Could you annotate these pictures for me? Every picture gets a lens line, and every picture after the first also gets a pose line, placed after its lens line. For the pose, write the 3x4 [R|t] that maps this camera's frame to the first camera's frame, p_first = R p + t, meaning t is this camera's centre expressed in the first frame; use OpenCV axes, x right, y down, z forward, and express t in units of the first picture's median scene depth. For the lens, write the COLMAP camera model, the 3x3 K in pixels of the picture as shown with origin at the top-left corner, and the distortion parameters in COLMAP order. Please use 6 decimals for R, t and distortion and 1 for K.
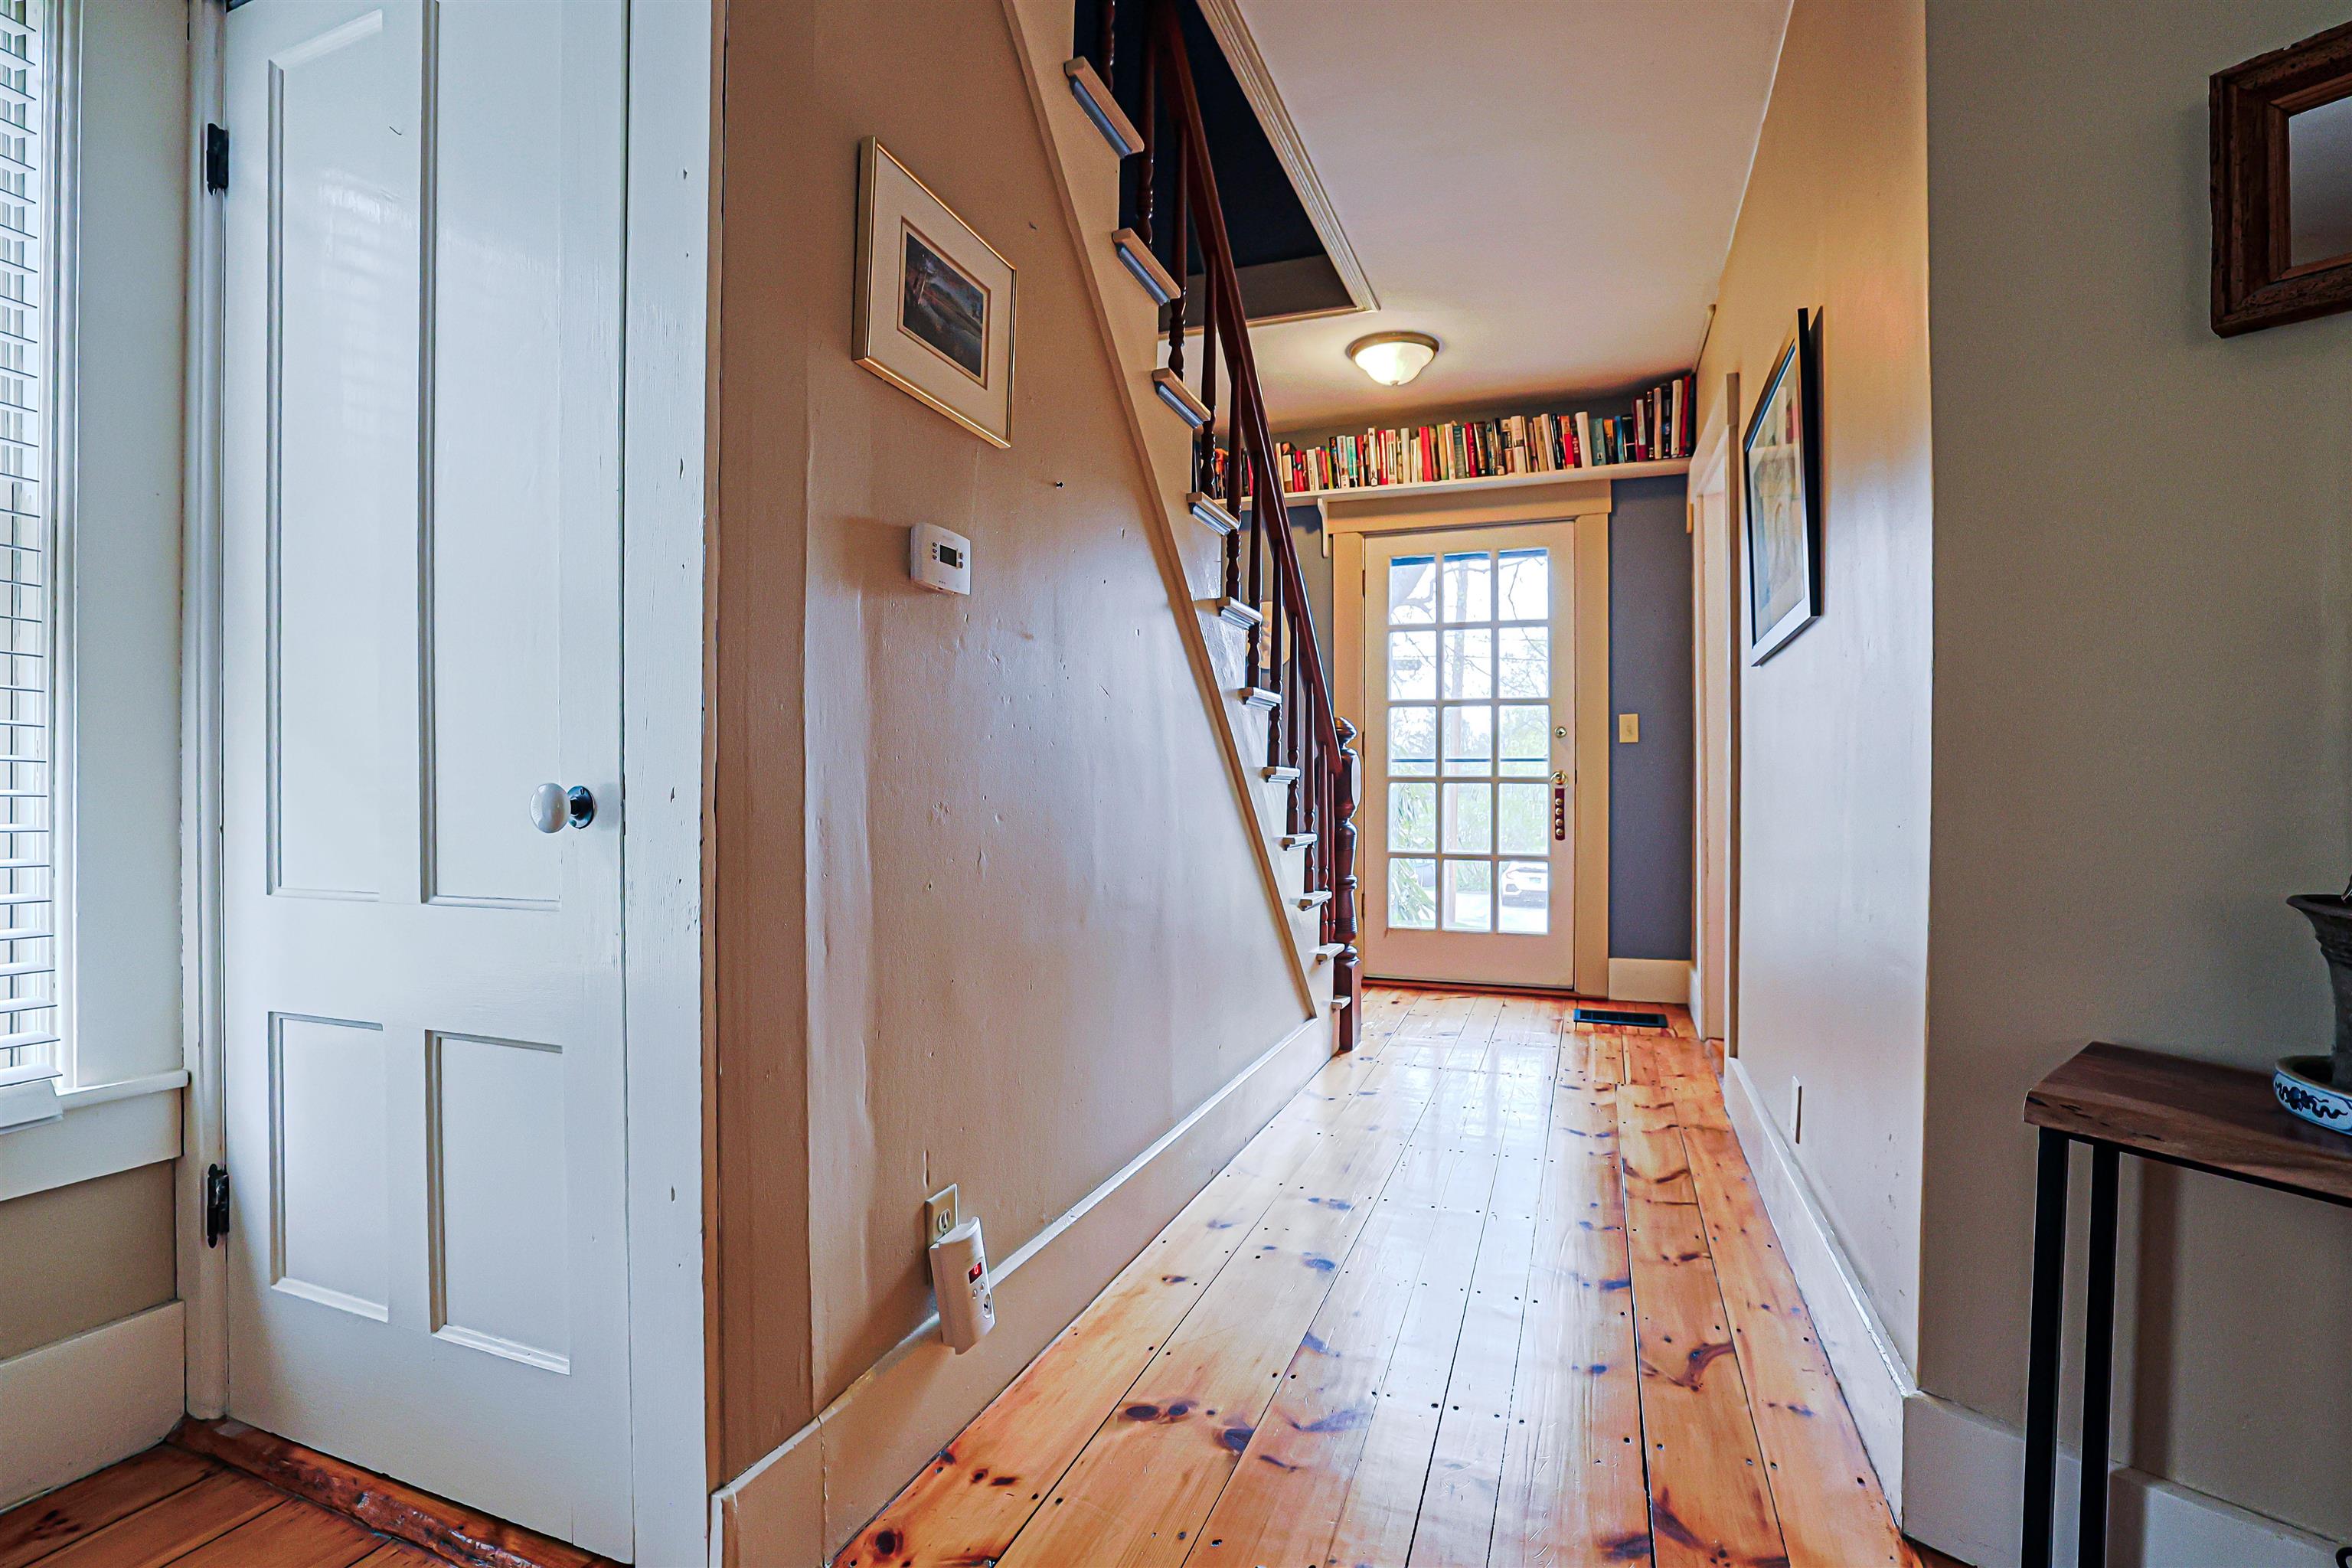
lens RADIAL K [[1077.1, 0, 1181.2], [0, 1077.1, 787.7], [0, 0, 1]] dist [-0.021135, 0.003918]
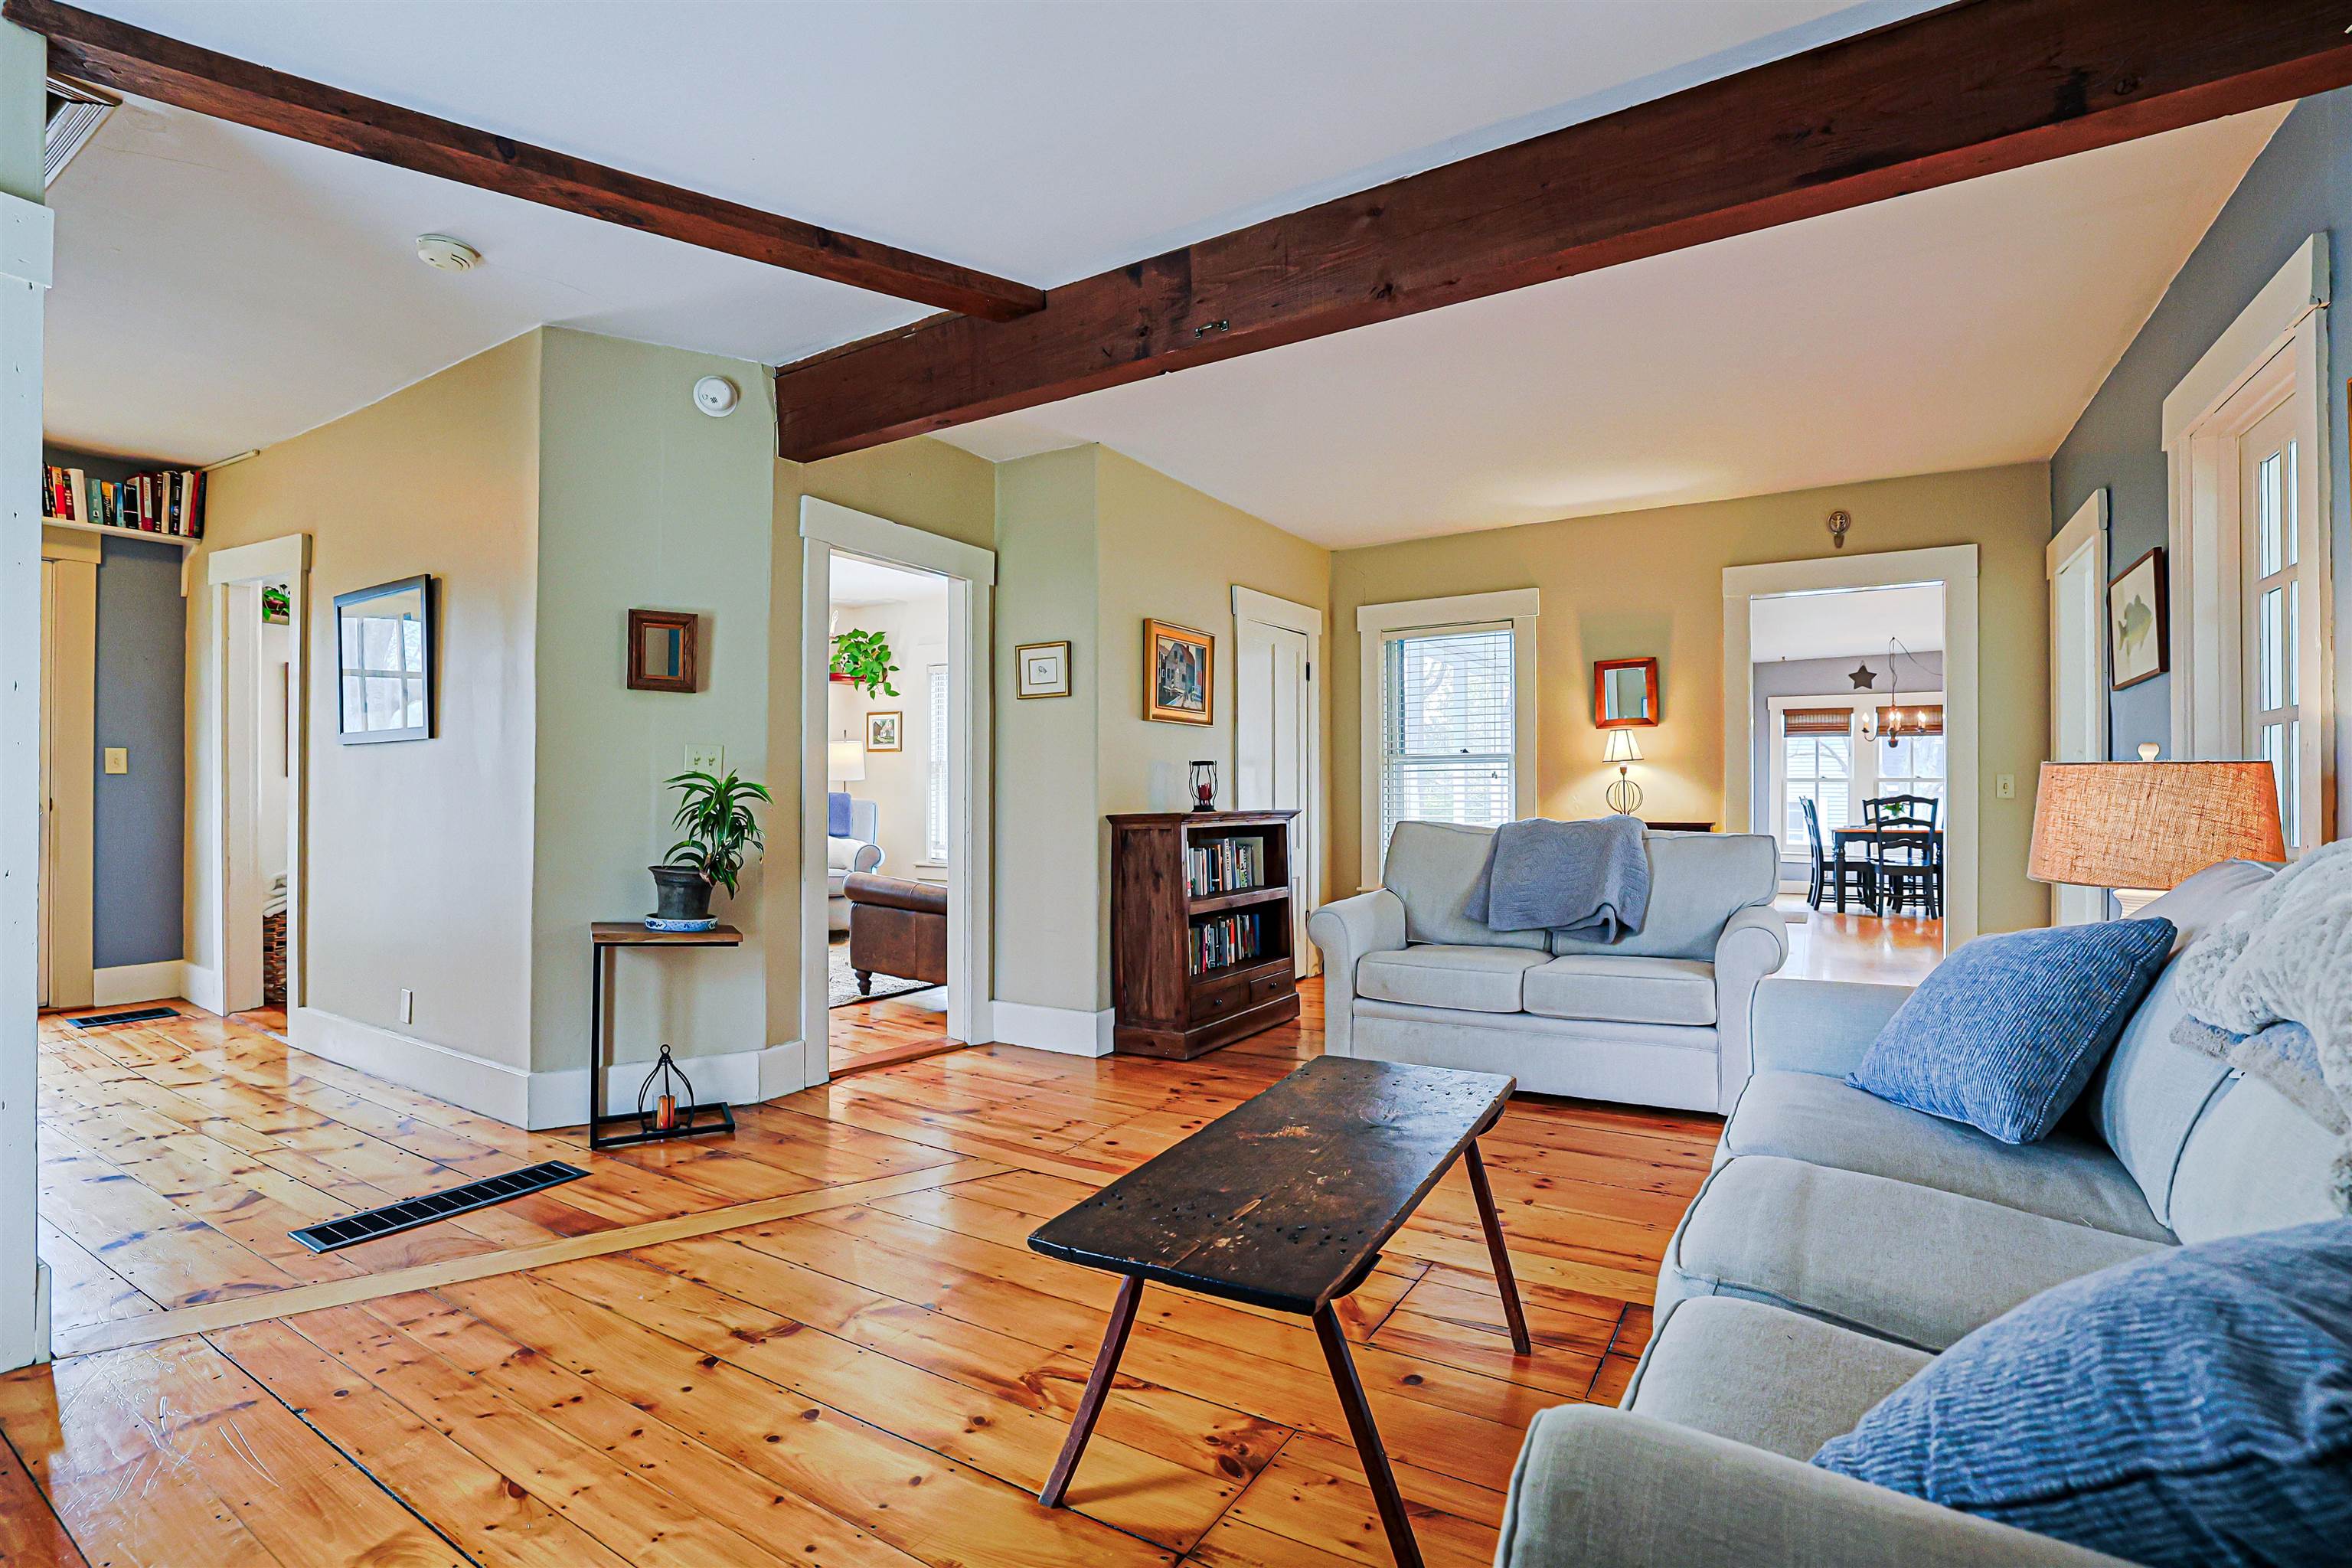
lens RADIAL K [[1077.1, 0, 1179.9], [0, 1077.1, 779.4], [0, 0, 1]] dist [-0.021135, 0.003918]
pose [[0.201679, 0.000998, 0.979451, -0.465694], [-0.004662, 0.999989, -0.000059, -0.043701], [-0.979441, -0.004554, 0.201681, -0.322133]]
